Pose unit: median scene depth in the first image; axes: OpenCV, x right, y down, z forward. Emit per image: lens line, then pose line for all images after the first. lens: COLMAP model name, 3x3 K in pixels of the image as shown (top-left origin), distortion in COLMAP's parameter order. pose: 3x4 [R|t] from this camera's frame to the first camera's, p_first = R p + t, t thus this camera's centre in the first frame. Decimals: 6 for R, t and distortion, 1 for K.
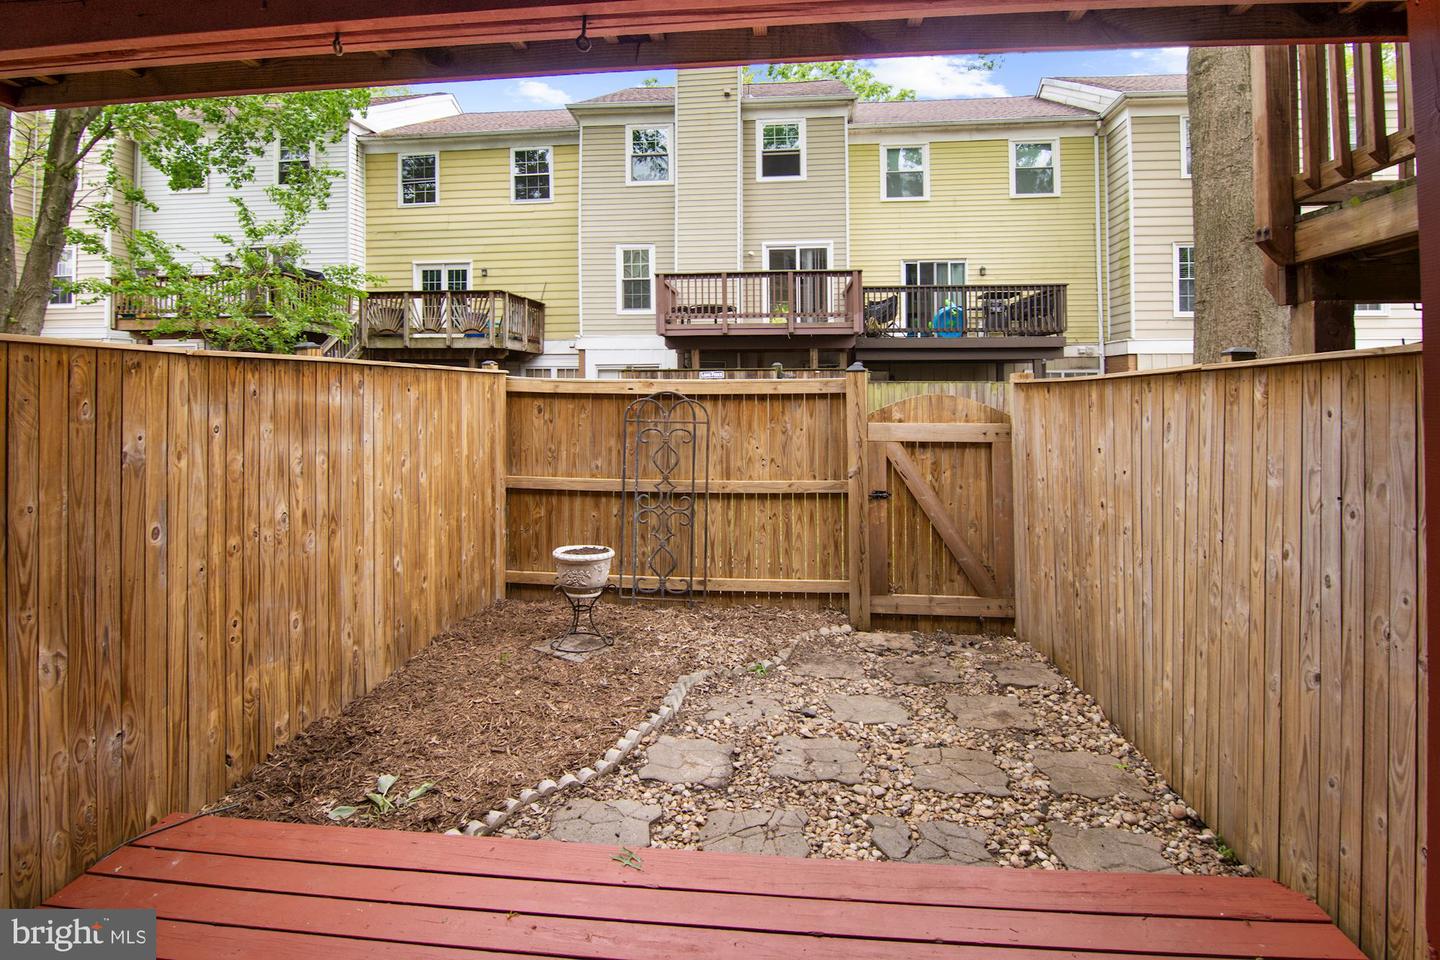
lens RADIAL K [[741.1, 0, 718.4], [0, 741.1, 395.2], [0, 0, 1]] dist [0.000031, -0.023765]
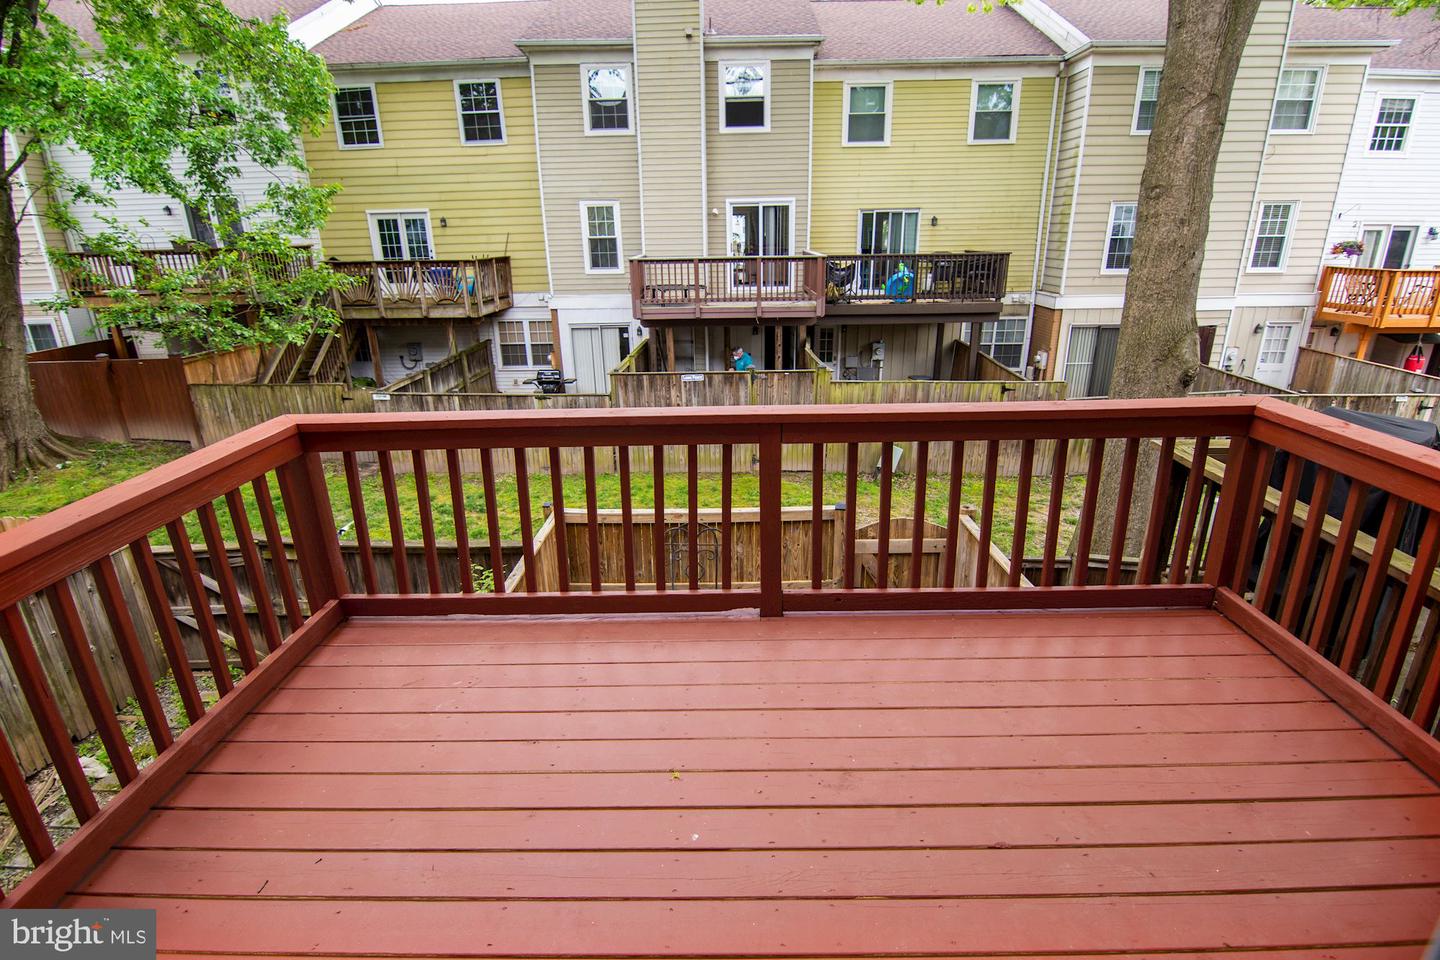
lens RADIAL K [[717.5, 0, 720.0], [0, 717.5, 480.0], [0, 0, 1]] dist [-0.013306, -0.000089]
pose [[0.995634, -0.040709, 0.083996, -0.047171], [0.009091, 0.937898, 0.346791, -0.187145], [-0.092898, -0.344514, 0.934174, -0.045050]]
